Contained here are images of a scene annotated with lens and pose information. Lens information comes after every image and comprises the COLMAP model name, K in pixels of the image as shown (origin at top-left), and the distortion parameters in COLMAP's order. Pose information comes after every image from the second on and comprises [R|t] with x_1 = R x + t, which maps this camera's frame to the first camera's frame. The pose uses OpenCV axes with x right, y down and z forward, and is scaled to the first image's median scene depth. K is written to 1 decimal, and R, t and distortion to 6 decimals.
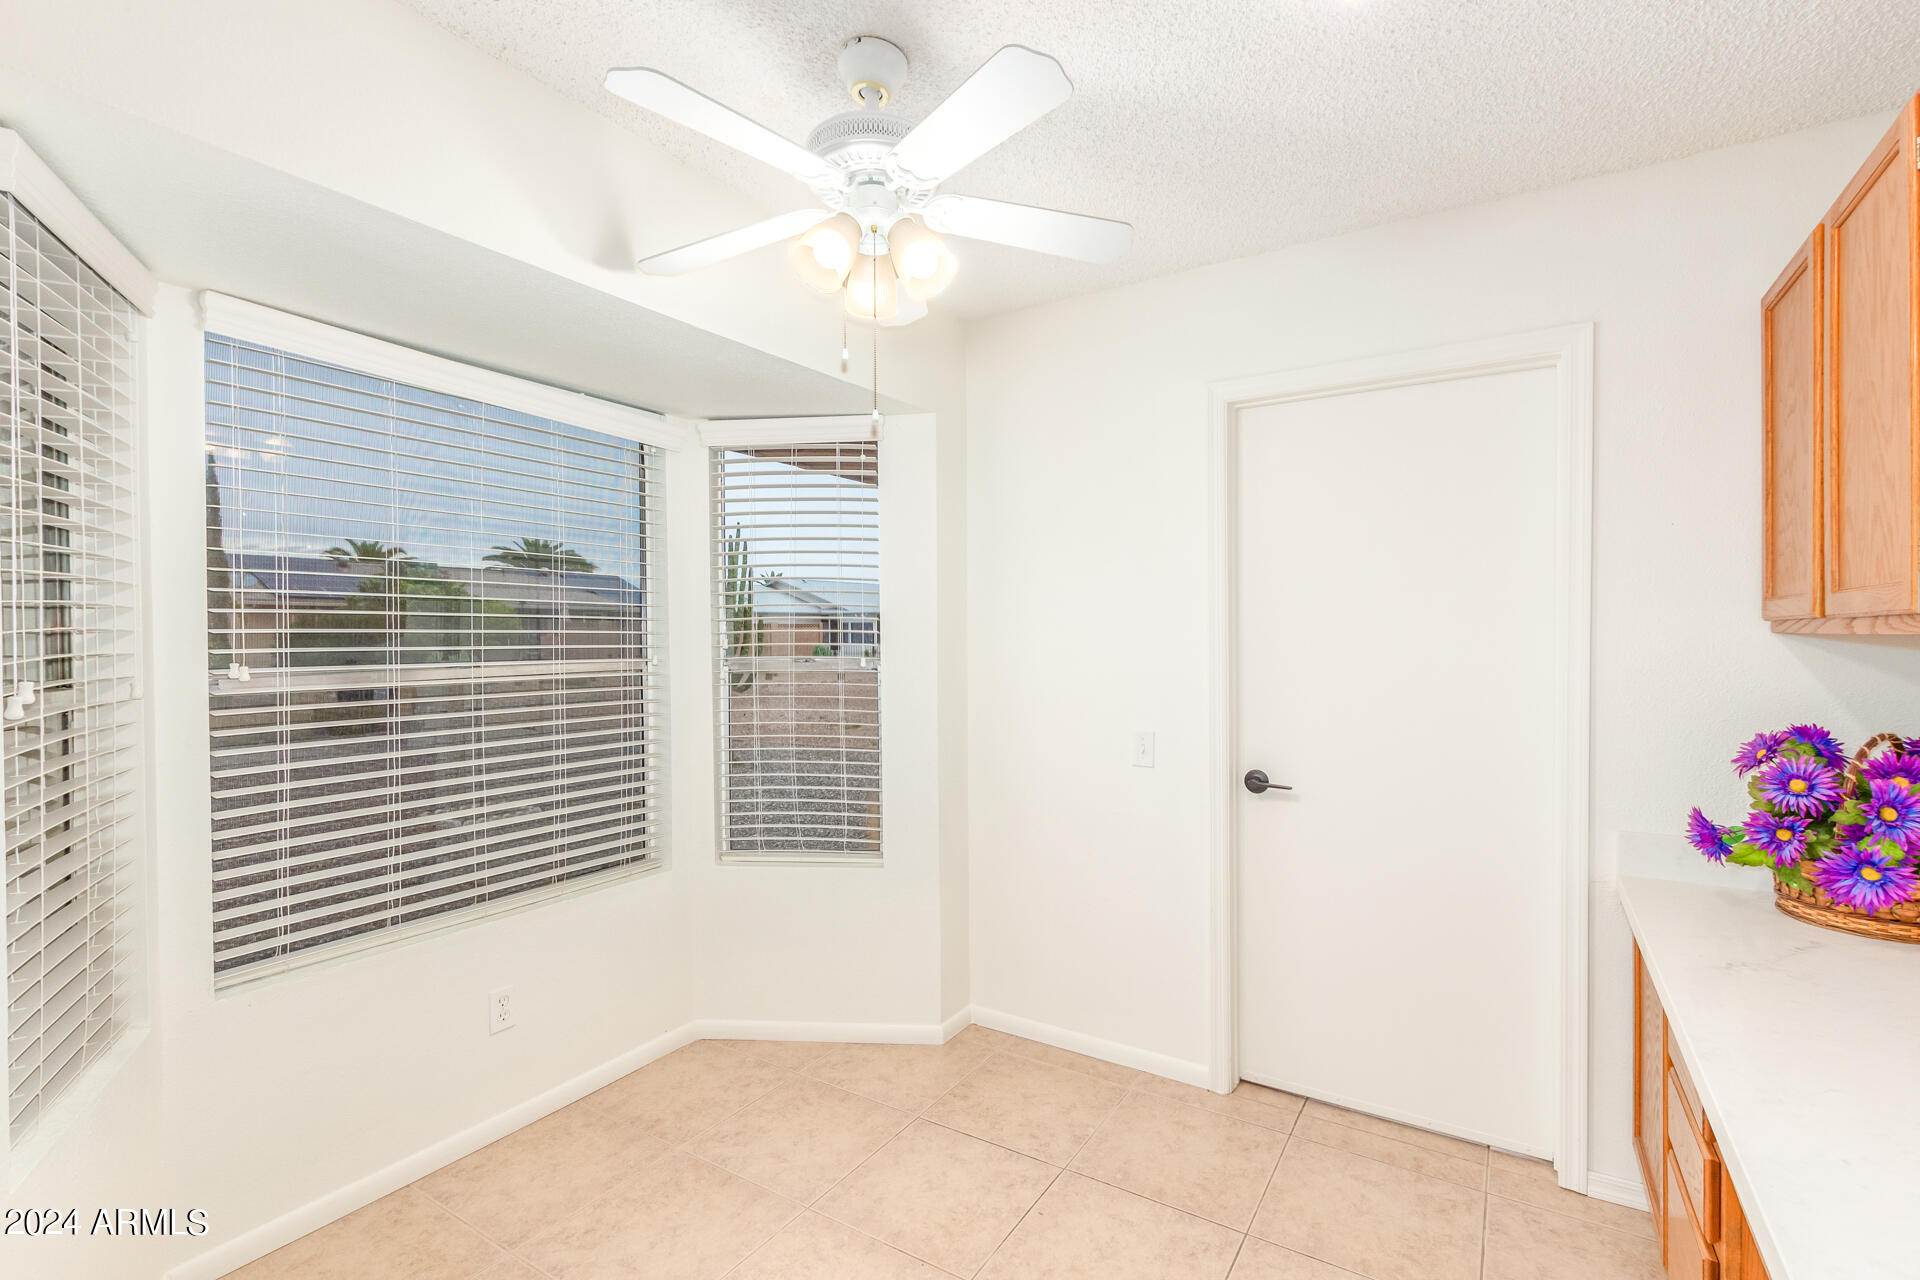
lens RADIAL K [[871.4, 0, 965.0], [0, 871.4, 635.8], [0, 0, 1]] dist [0.016156, -0.007125]
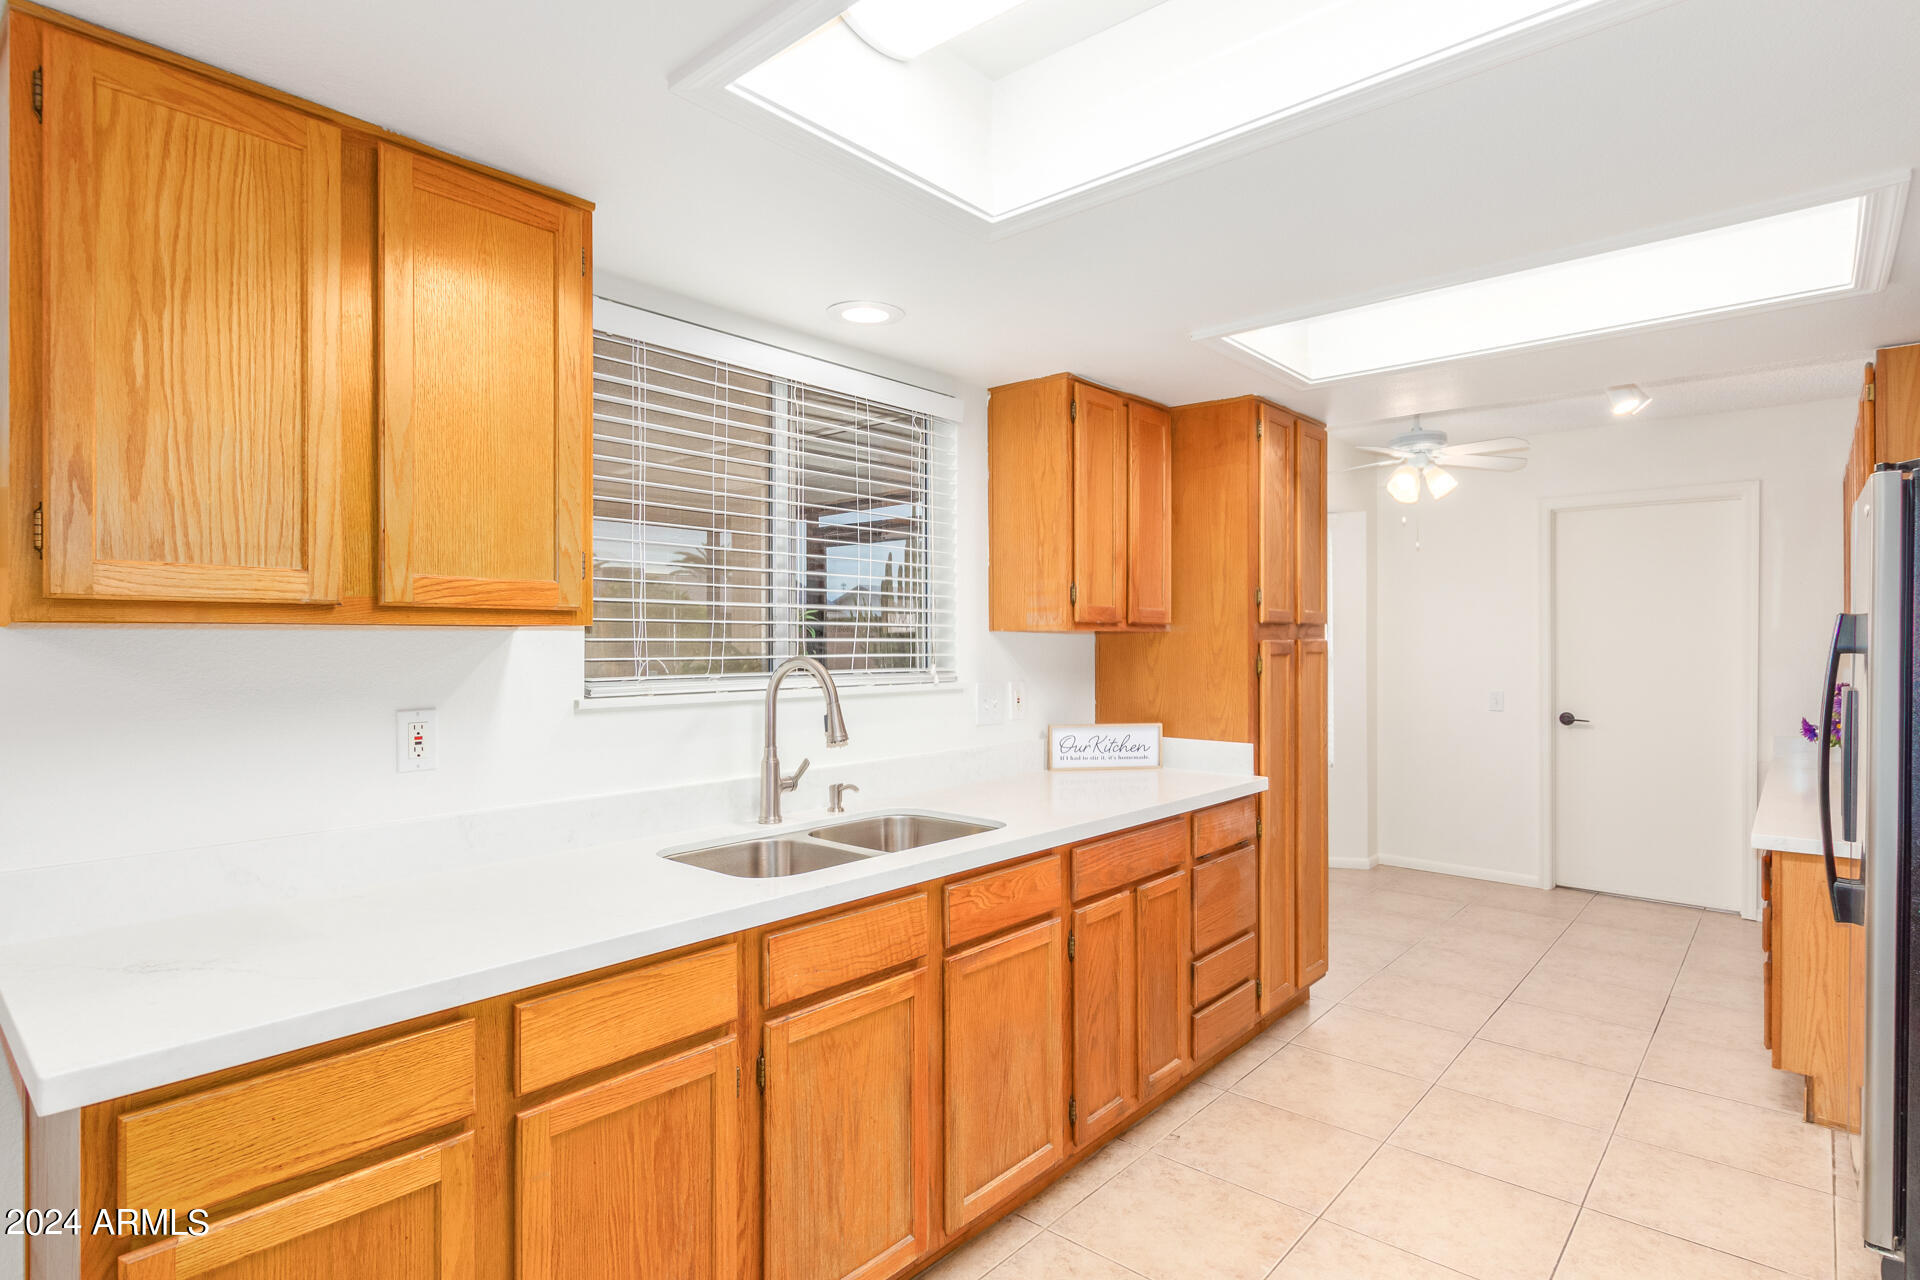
lens RADIAL K [[962.7, 0, 949.9], [0, 962.7, 643.8], [0, 0, 1]] dist [0.004396, 0.000183]
pose [[0.985073, 0.000760, -0.172138, -0.714448], [-0.001505, 0.999990, -0.004198, 0.026343], [0.172133, 0.004395, 0.985064, -1.458382]]
